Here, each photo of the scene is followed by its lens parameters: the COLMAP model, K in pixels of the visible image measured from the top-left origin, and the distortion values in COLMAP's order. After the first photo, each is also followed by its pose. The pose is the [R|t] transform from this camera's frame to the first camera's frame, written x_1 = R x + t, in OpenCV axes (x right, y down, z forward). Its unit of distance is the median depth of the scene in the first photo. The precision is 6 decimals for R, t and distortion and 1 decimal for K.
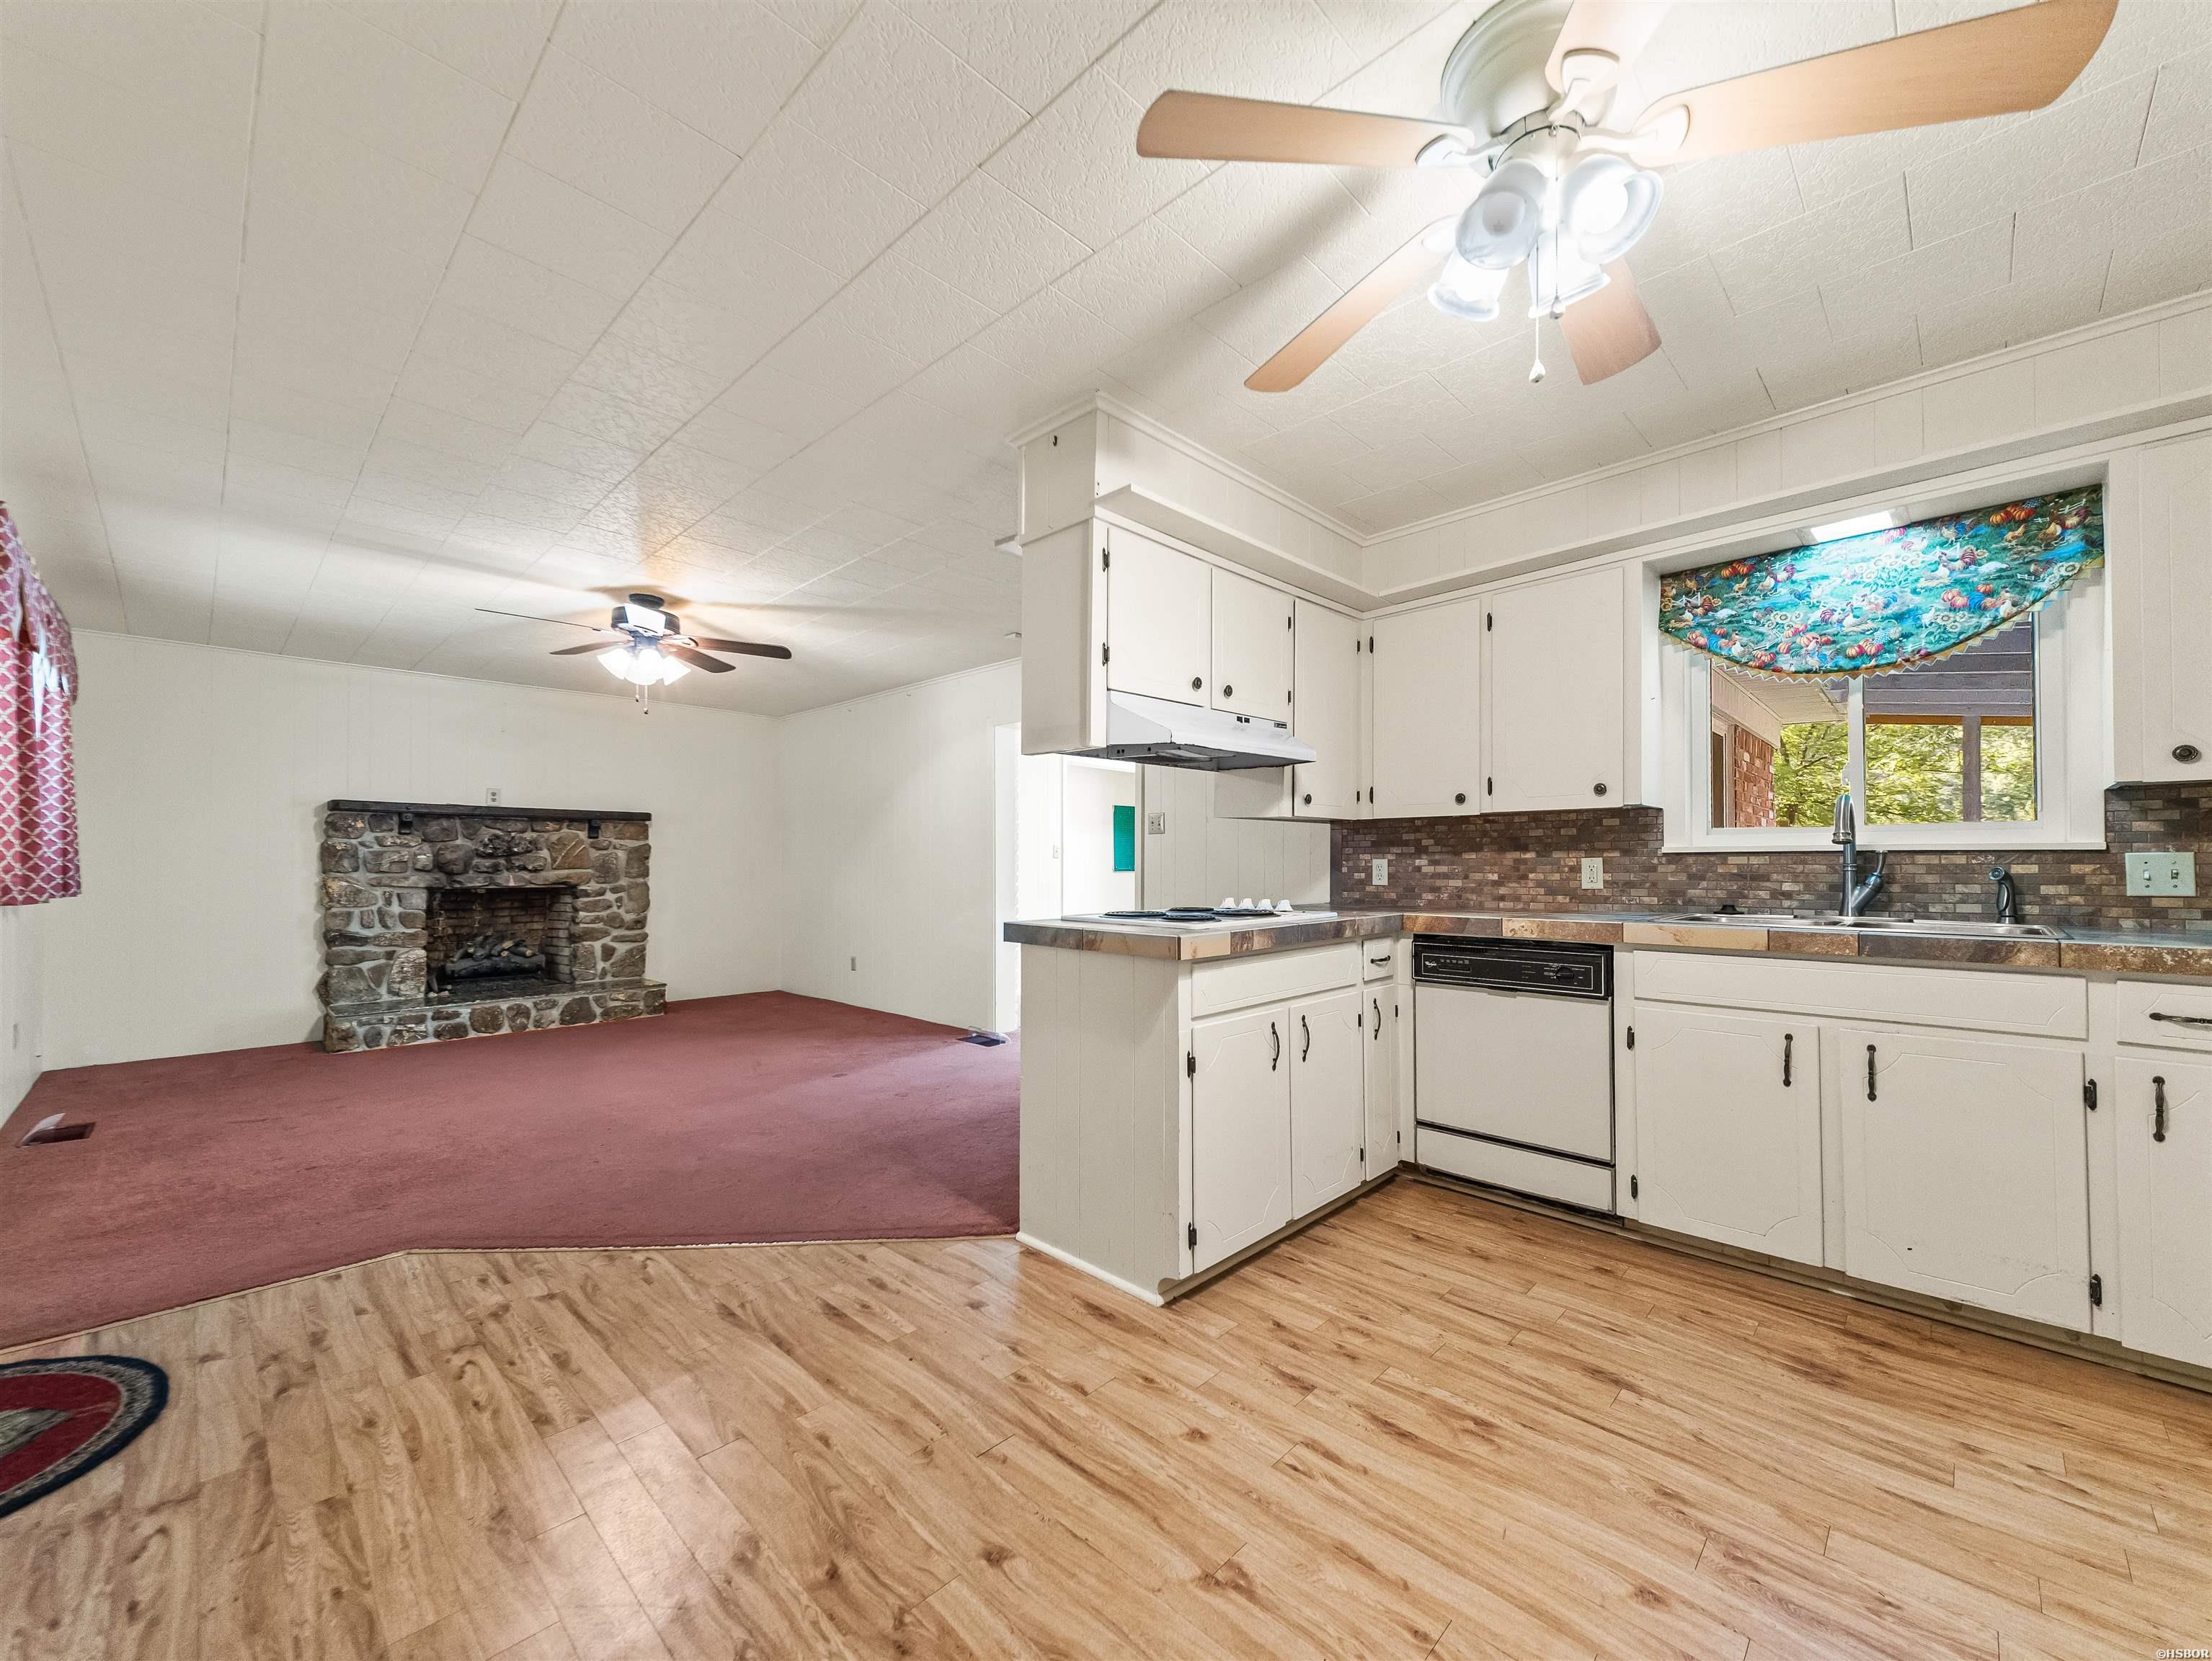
lens RADIAL K [[871.8, 0, 1122.6], [0, 871.8, 844.8], [0, 0, 1]] dist [0.040669, -0.014072]
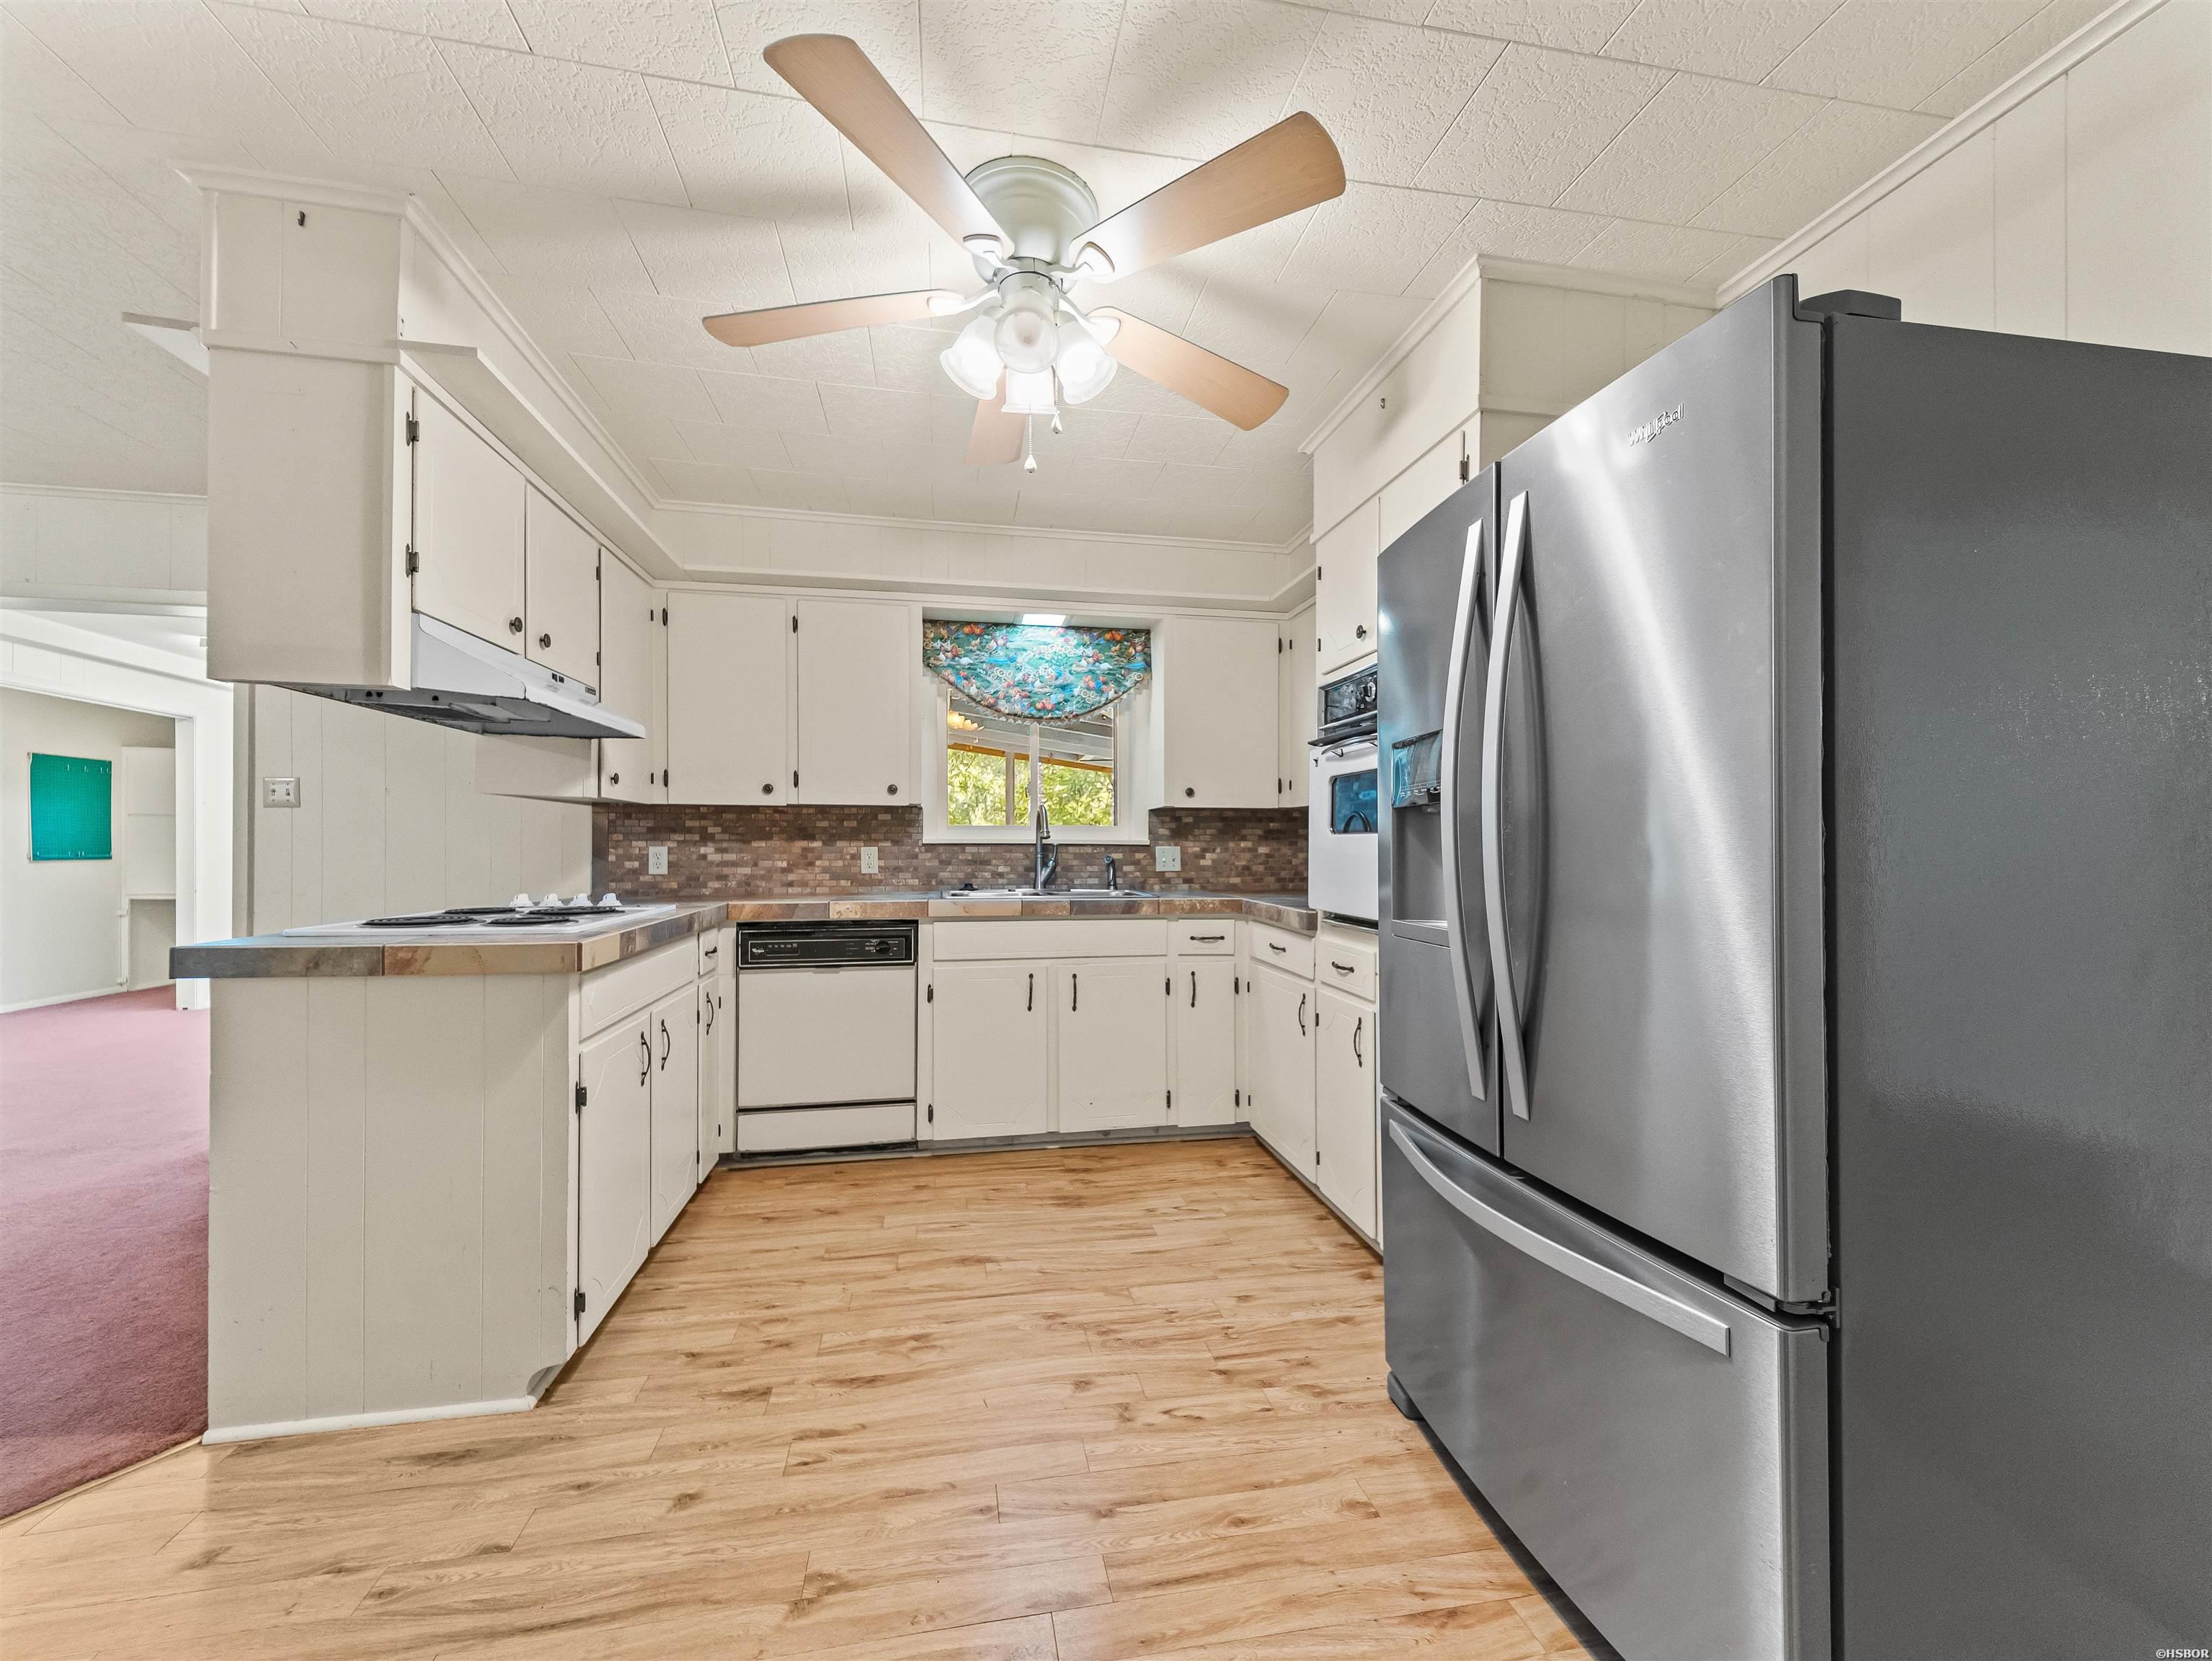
lens RADIAL K [[854.7, 0, 1102.4], [0, 854.7, 838.9], [0, 0, 1]] dist [0.034040, -0.012866]
pose [[0.583381, 0.014591, 0.812068, -0.261408], [-0.021518, 0.999765, -0.002505, 0.000385], [-0.811914, -0.016013, 0.583558, 0.111571]]
